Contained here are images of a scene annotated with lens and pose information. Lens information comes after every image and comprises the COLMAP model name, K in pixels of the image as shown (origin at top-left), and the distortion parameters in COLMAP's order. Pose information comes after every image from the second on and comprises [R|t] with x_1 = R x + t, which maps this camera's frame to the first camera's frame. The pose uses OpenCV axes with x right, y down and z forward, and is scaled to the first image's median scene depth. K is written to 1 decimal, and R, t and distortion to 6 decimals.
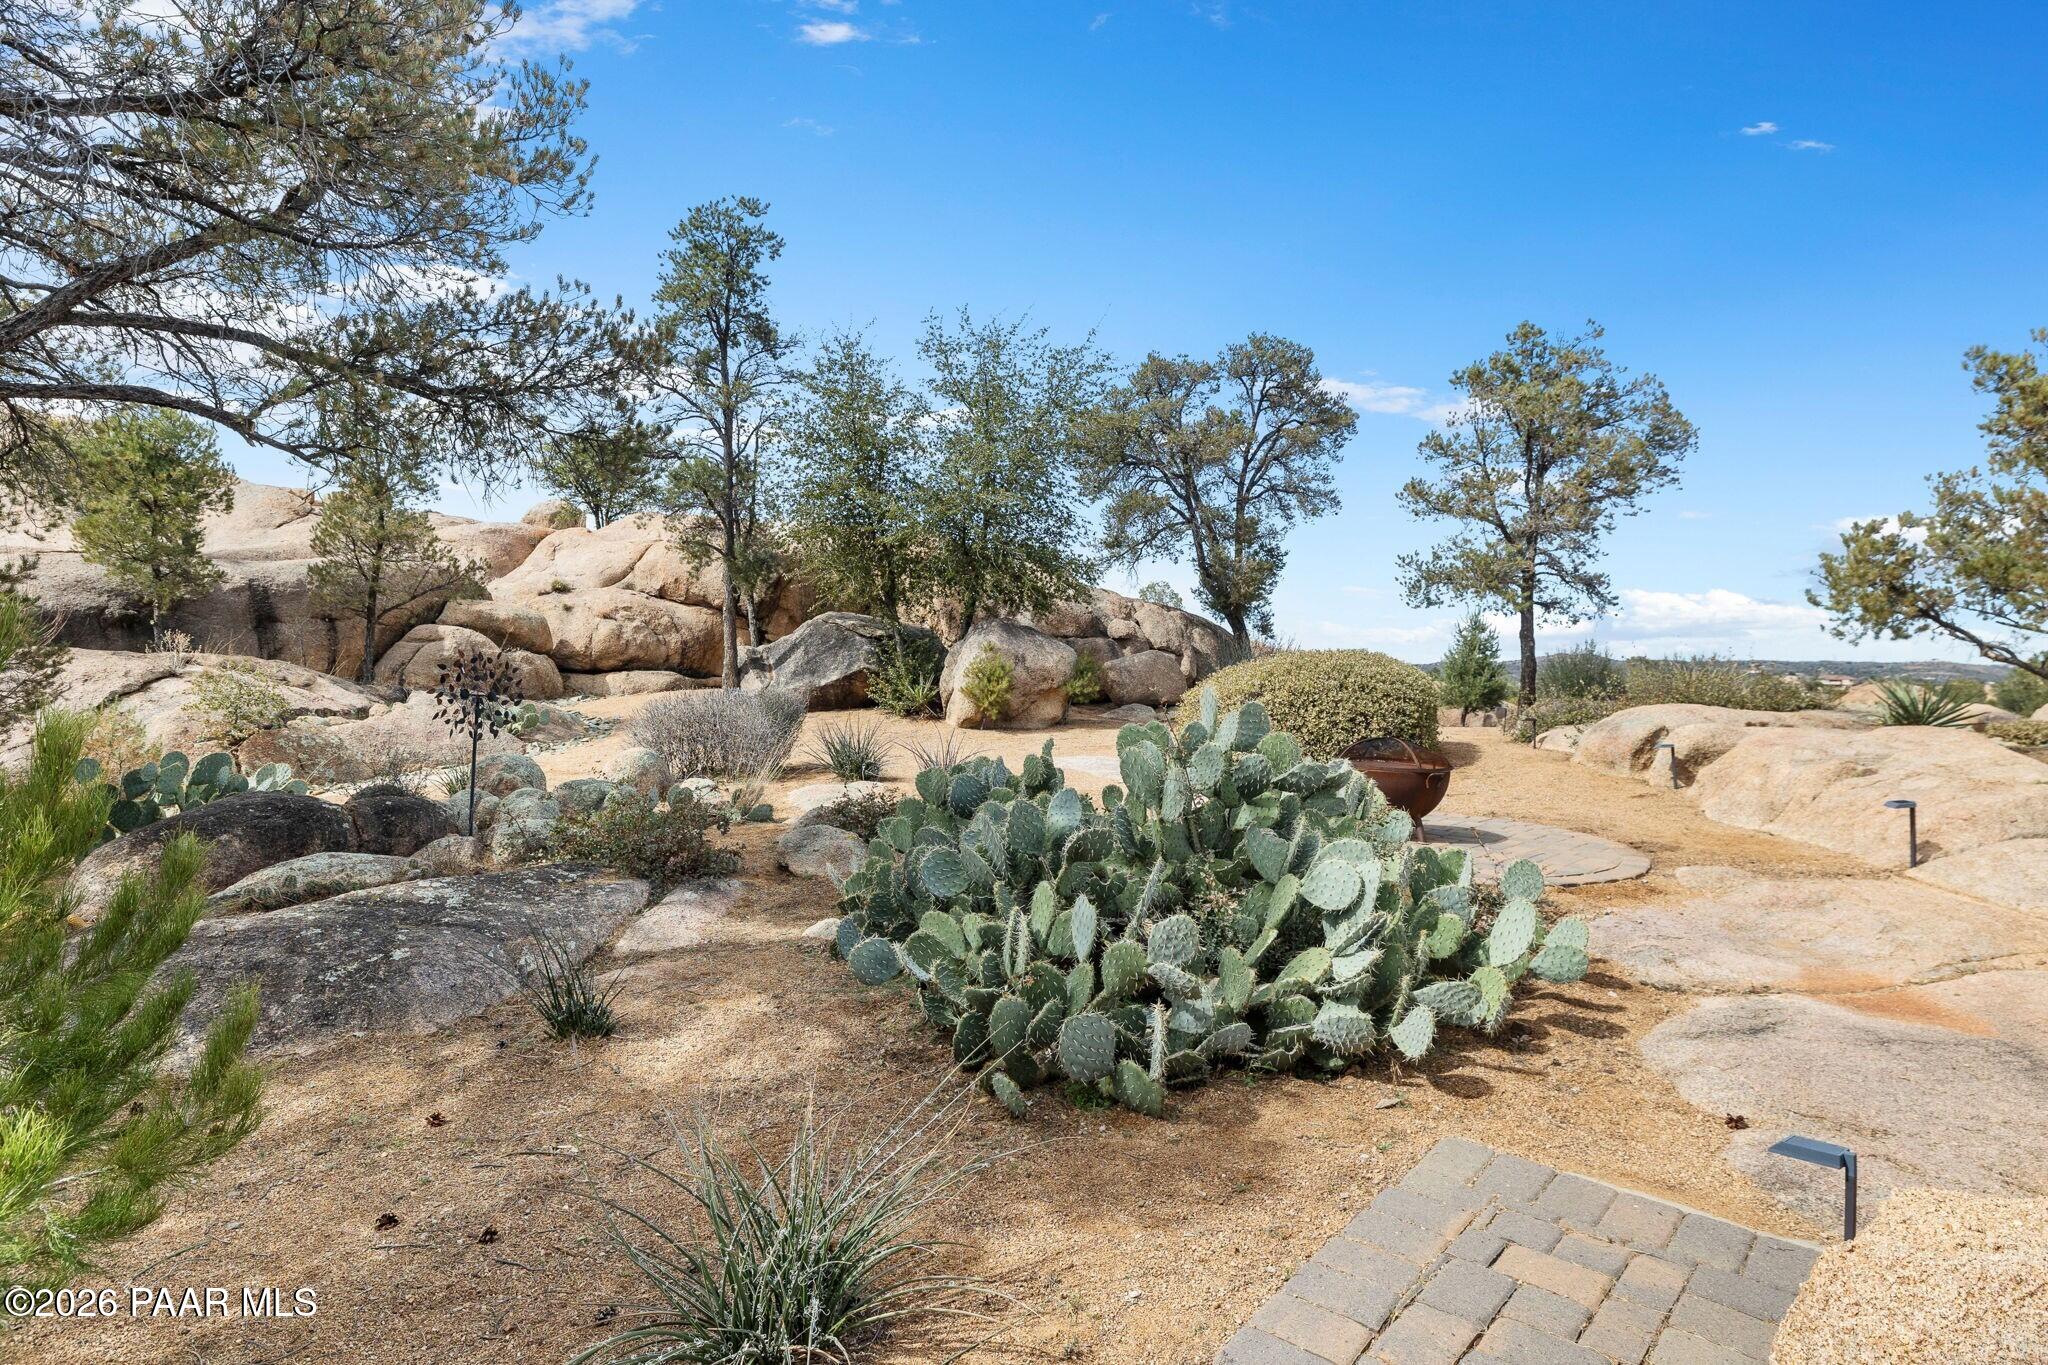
lens RADIAL K [[1137.3, 0, 1030.2], [0, 1137.3, 684.7], [0, 0, 1]] dist [0.015933, -0.000227]
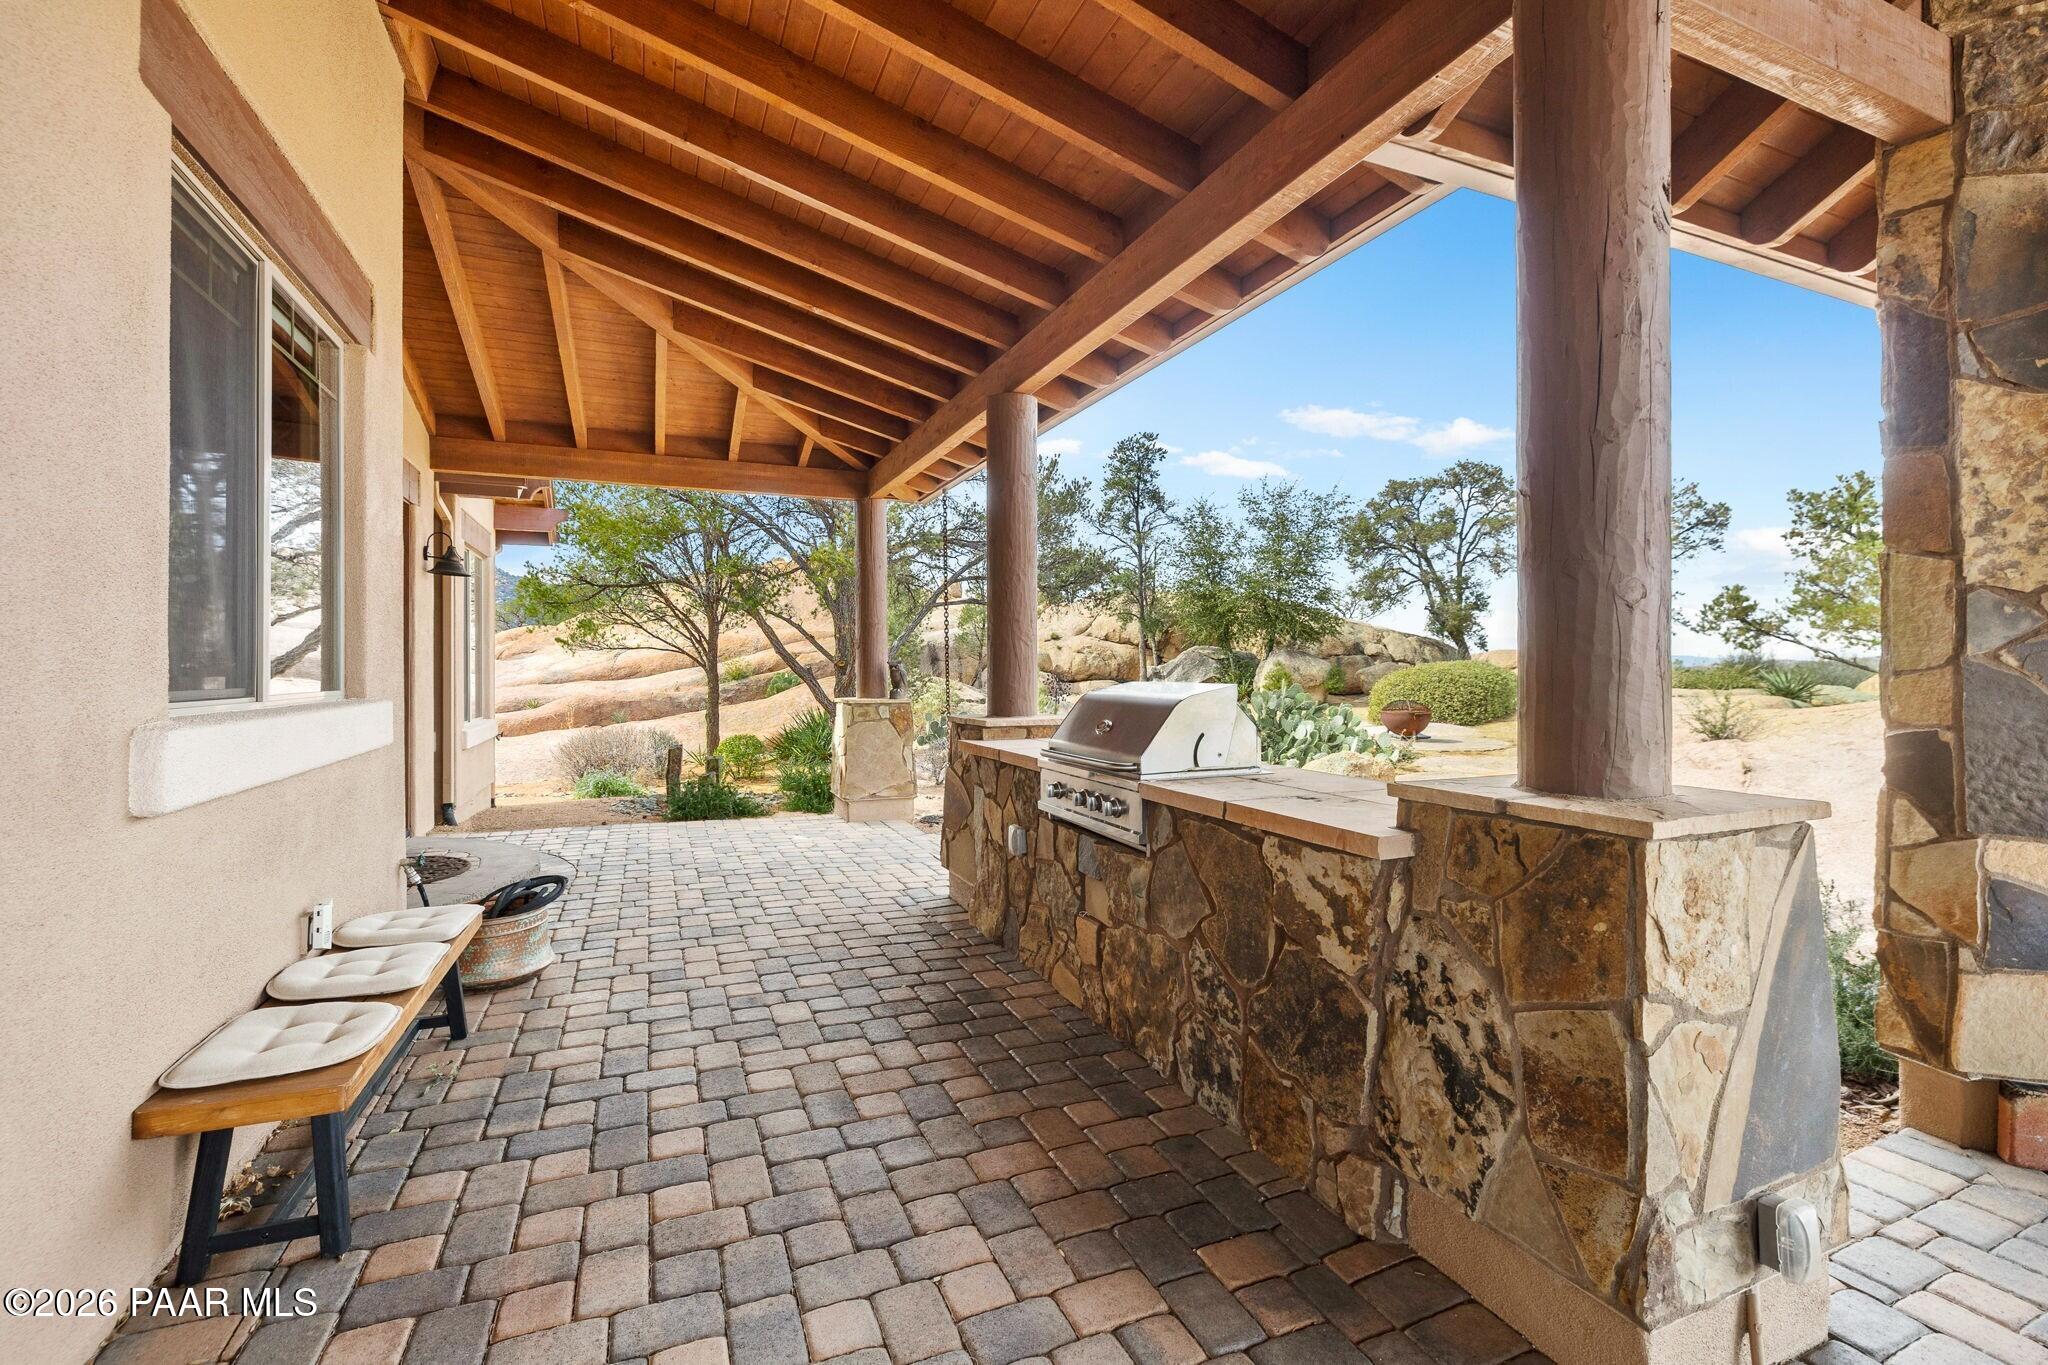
lens RADIAL K [[899.9, 0, 1024.8], [0, 899.9, 660.5], [0, 0, 1]] dist [-0.003128, -0.000240]
pose [[0.924598, -0.028588, -0.379869, 0.121549], [0.015723, 0.999194, -0.036927, 0.008653], [0.380619, 0.028170, 0.924303, -0.451127]]
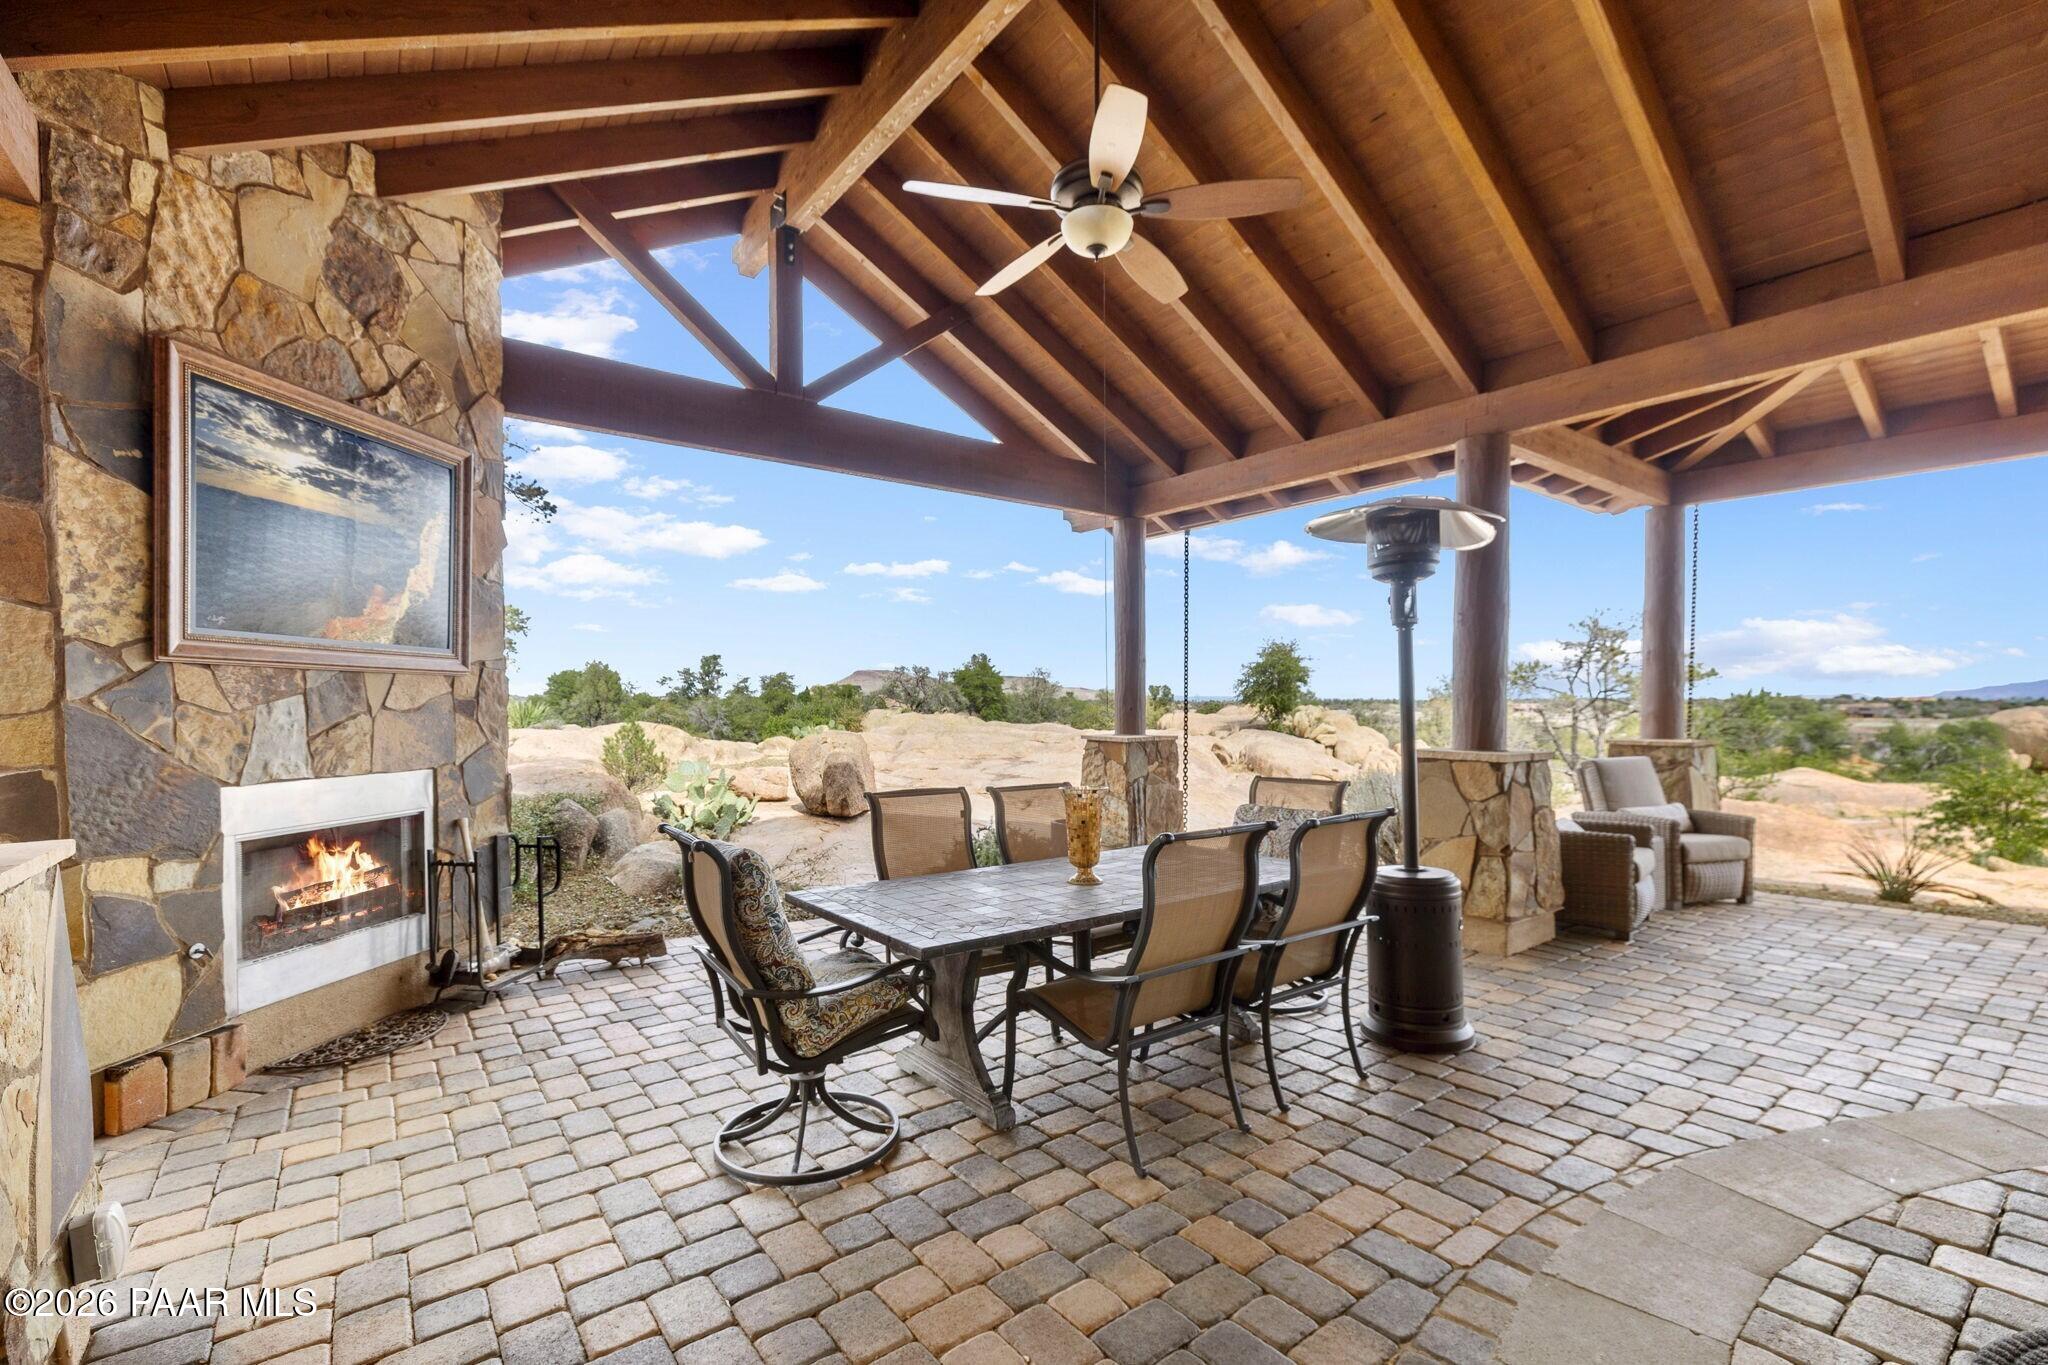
lens RADIAL K [[888.7, 0, 1033.8], [0, 888.7, 687.7], [0, 0, 1]] dist [-0.002253, -0.000235]
pose [[0.137986, -0.006636, 0.990412, 0.077132], [0.030112, 0.999543, 0.002502, 0.007444], [-0.989976, 0.029478, 0.138123, -0.451508]]
